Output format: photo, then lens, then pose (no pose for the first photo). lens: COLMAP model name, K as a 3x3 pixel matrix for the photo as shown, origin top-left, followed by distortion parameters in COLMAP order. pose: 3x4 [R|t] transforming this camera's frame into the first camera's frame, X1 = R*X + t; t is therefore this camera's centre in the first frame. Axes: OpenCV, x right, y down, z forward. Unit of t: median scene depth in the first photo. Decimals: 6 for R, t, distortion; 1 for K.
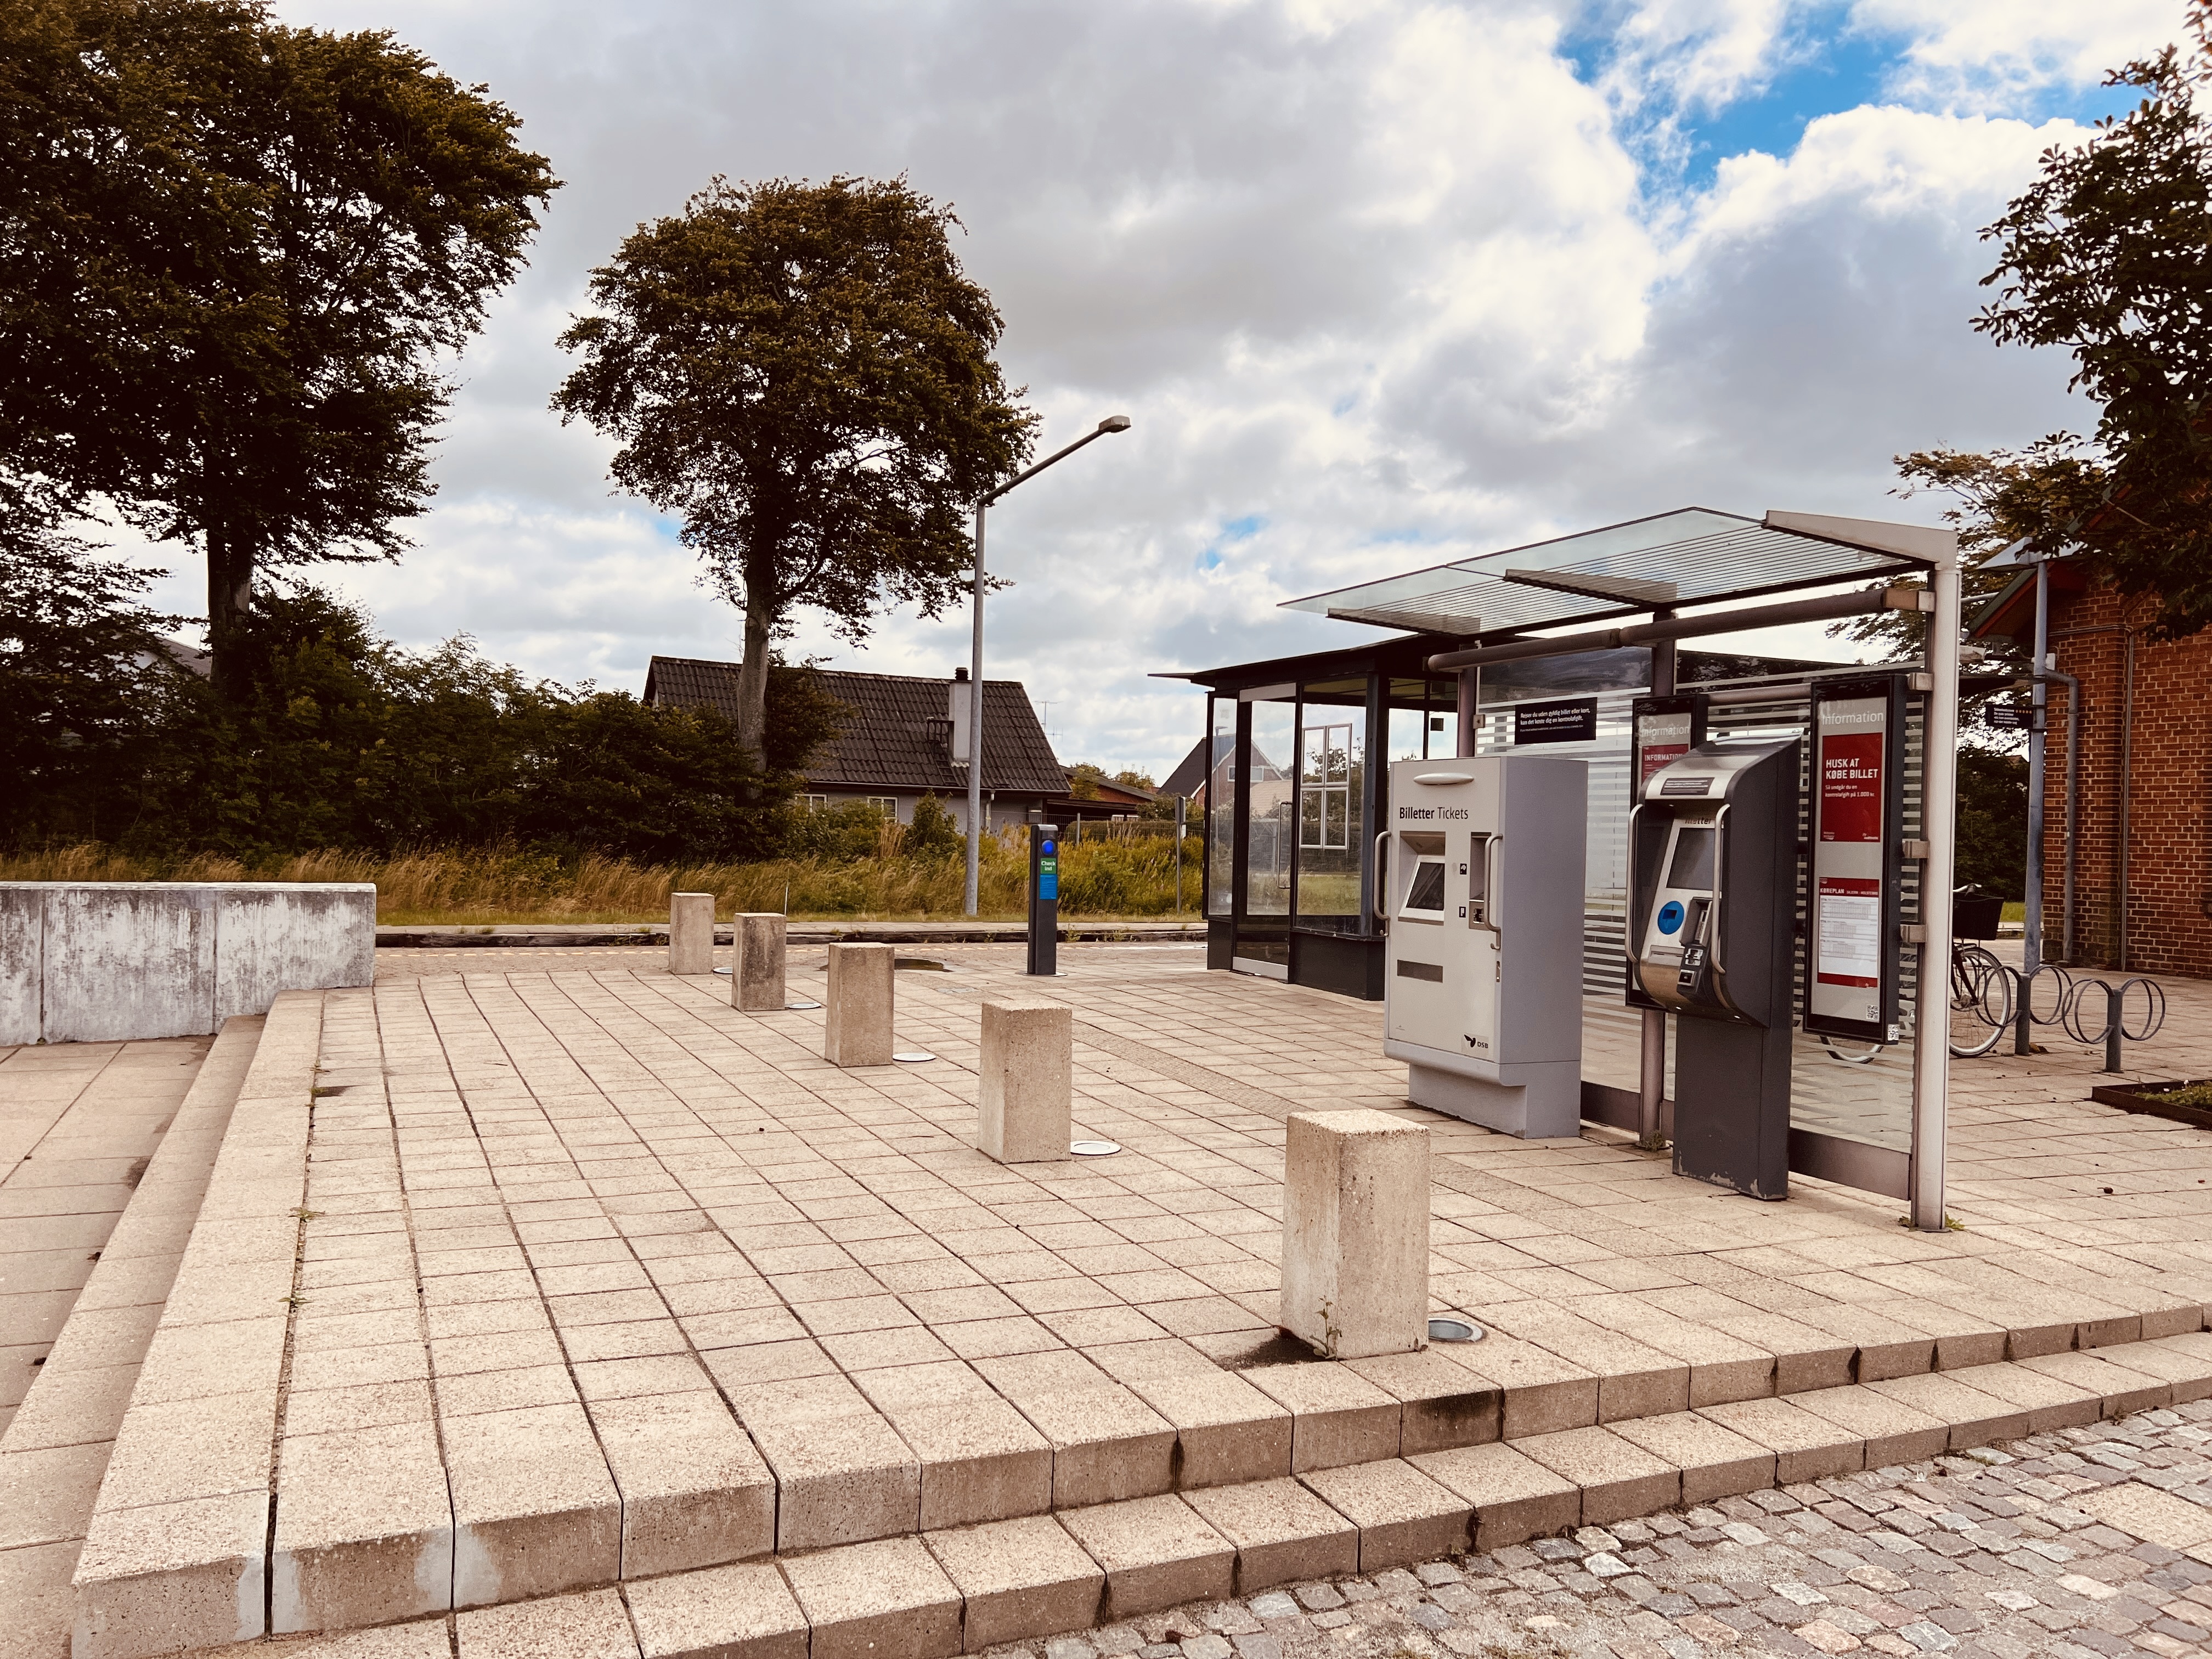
lens RADIAL K [[1677.6, 0, 1156.8], [0, 1677.6, 870.8], [0, 0, 1]] dist [0.009789, 0.011919]
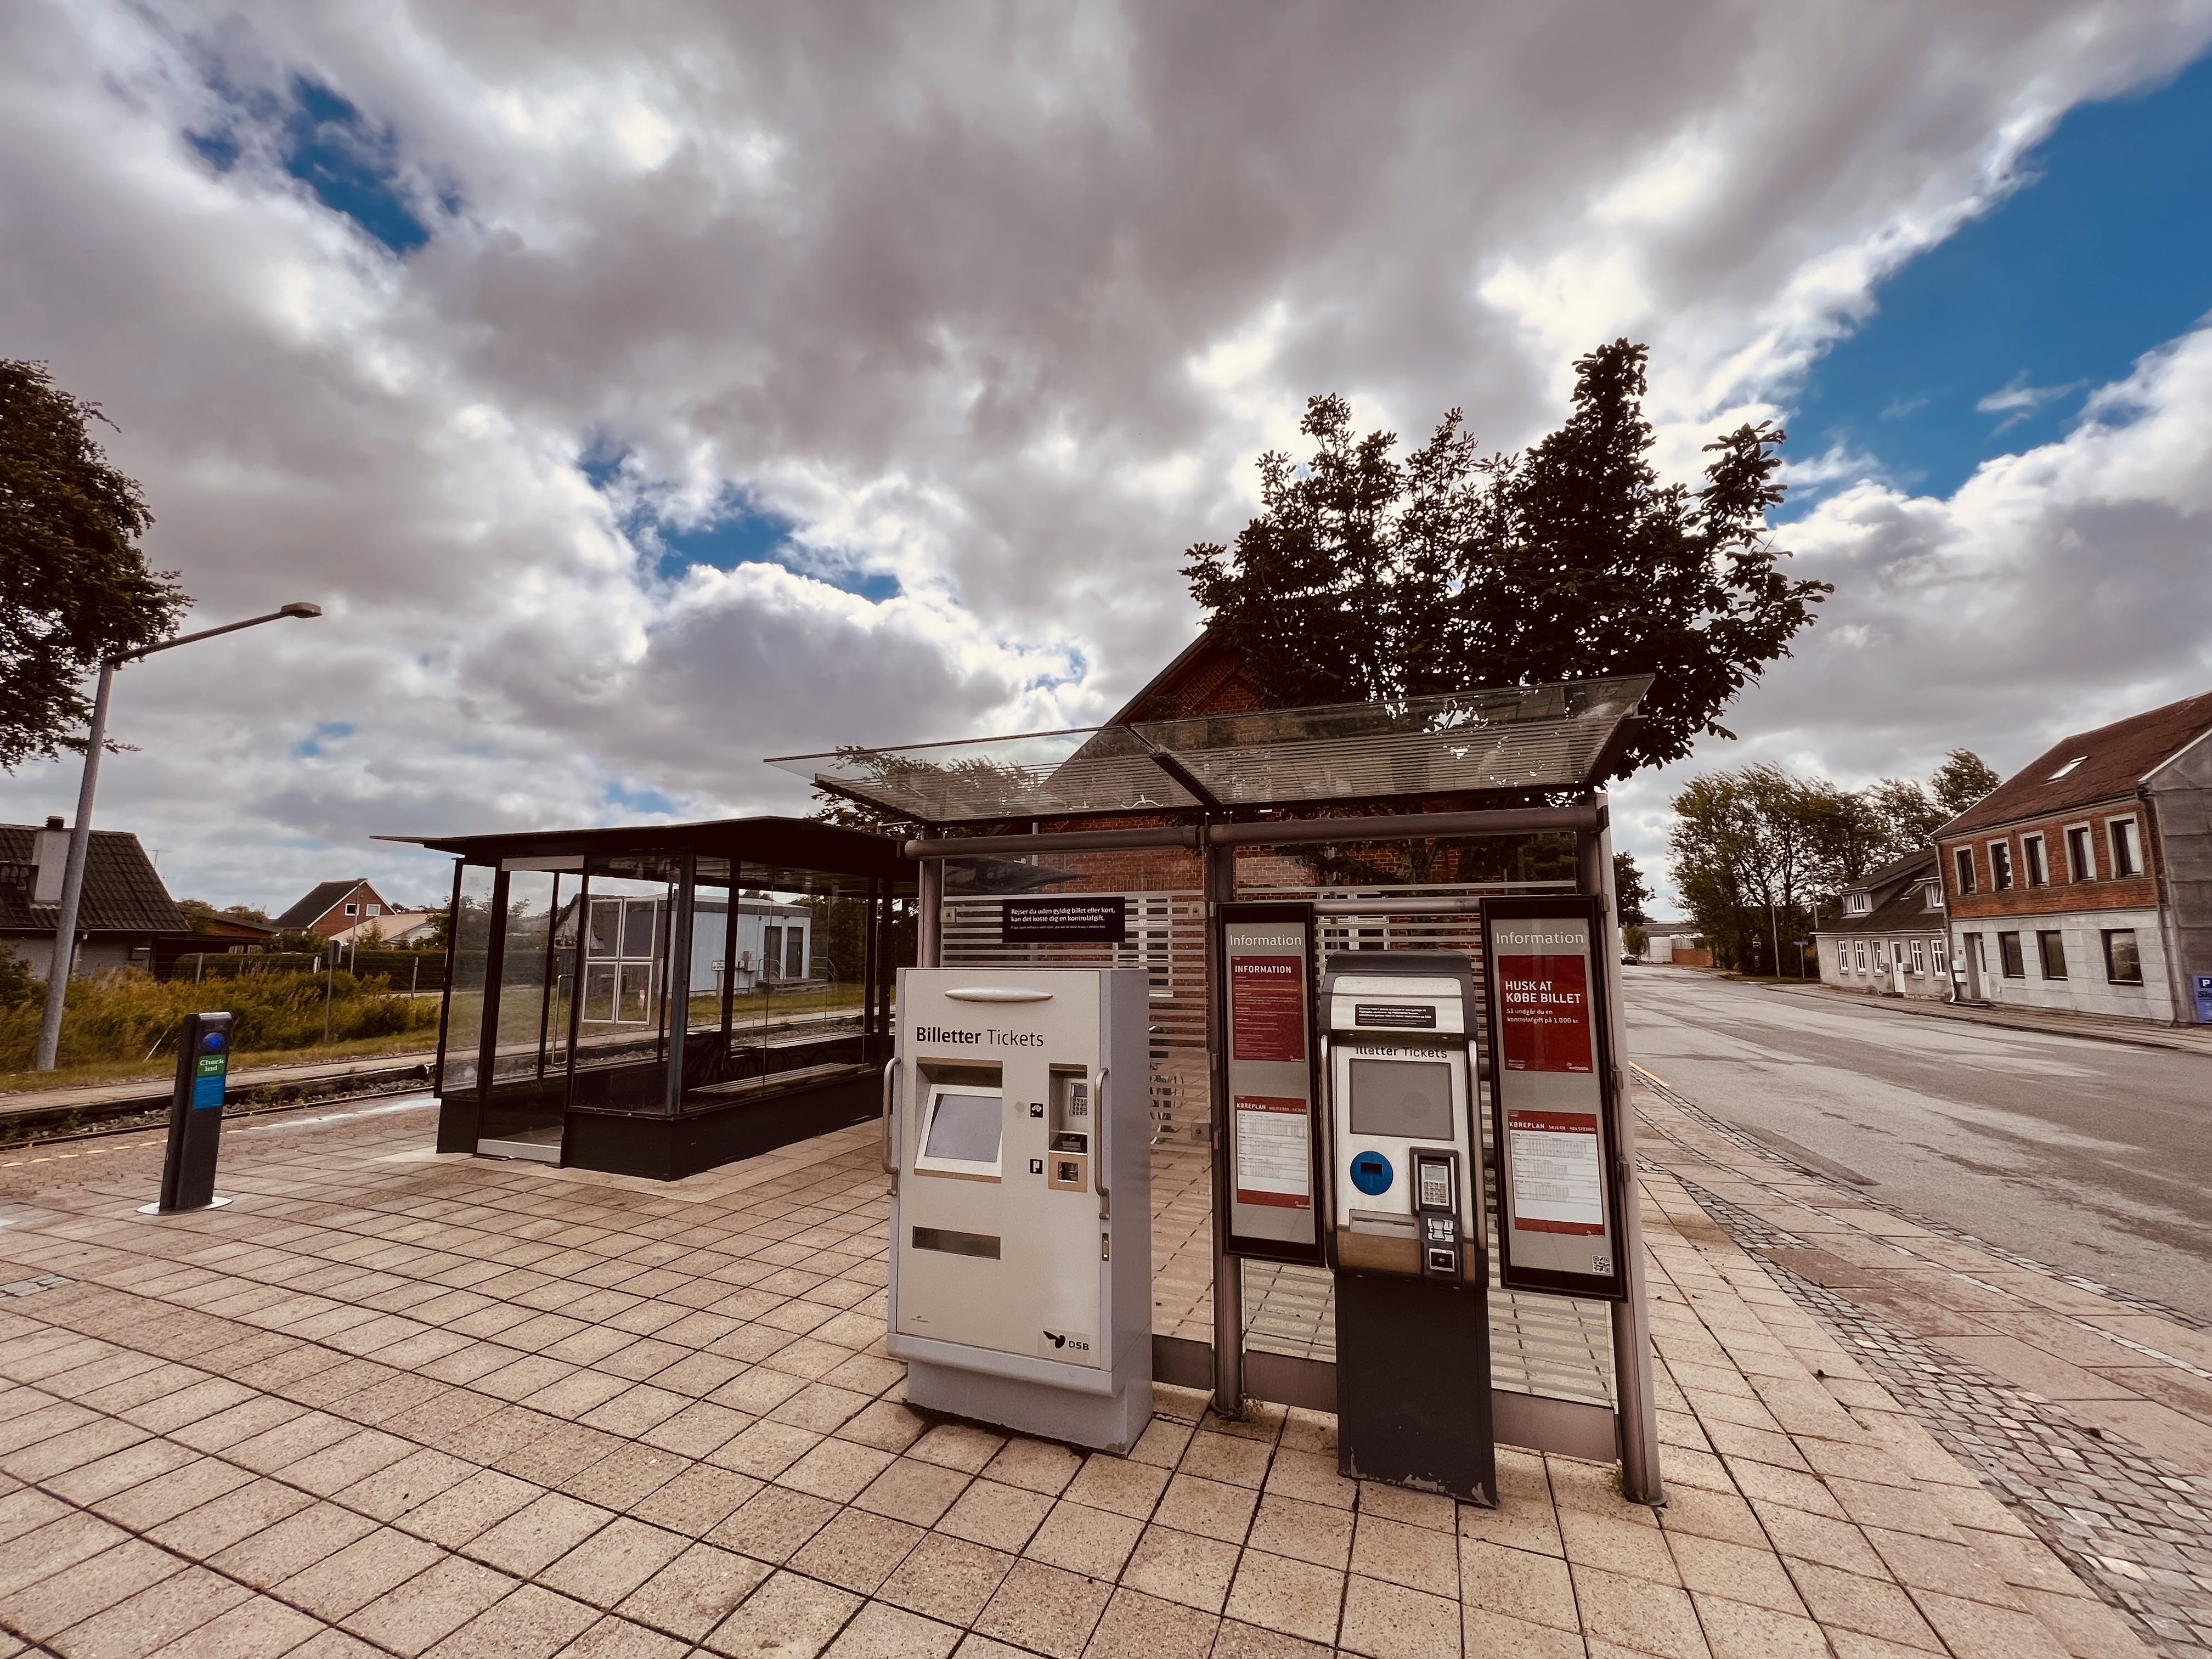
lens RADIAL K [[904.1, 0, 1131.6], [0, 904.1, 834.5], [0, 0, 1]] dist [0.000050, 0.000079]
pose [[0.723604, 0.064649, 0.687181, -0.023834], [0.033049, 0.991217, -0.128053, -0.019922], [-0.689424, 0.115370, 0.715112, 0.171856]]
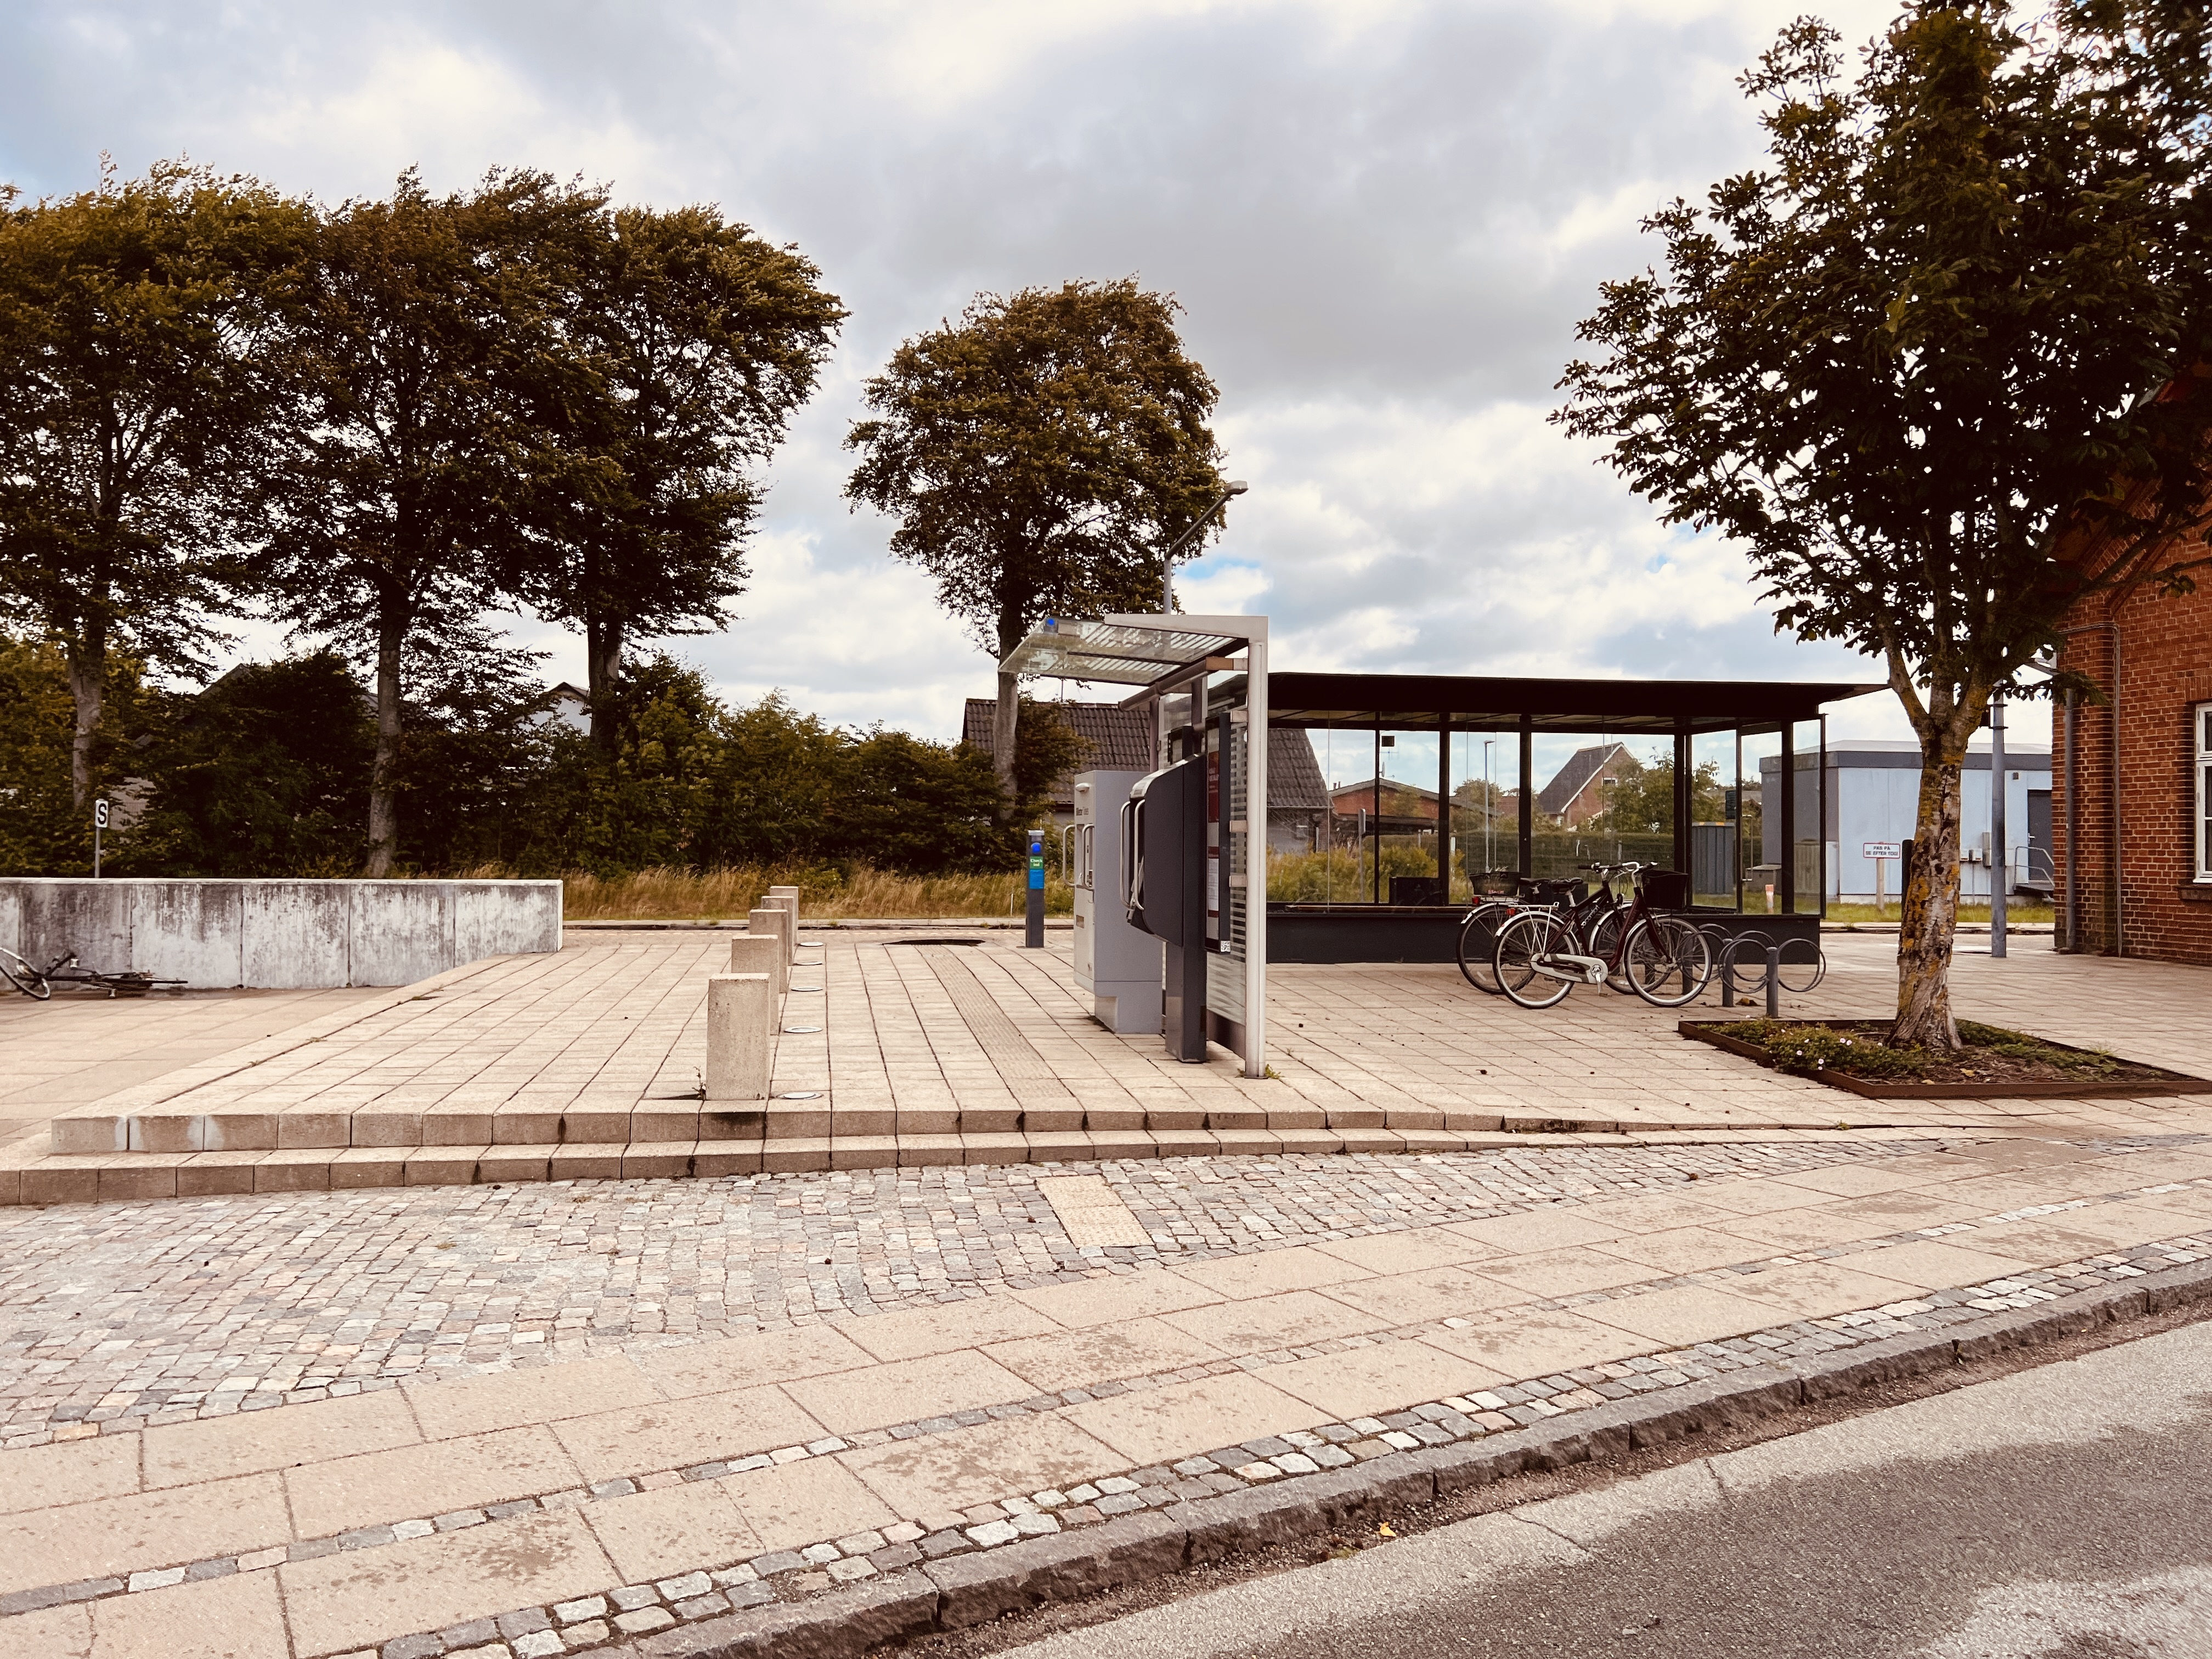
lens RADIAL K [[1674.5, 0, 1106.0], [0, 1674.5, 829.5], [0, 0, 1]] dist [0.055902, -0.067341]
pose [[0.961315, -0.017762, -0.274879, 0.165874], [0.007342, 0.999217, -0.038888, 0.010858], [0.275355, 0.035365, 0.960692, -0.106497]]
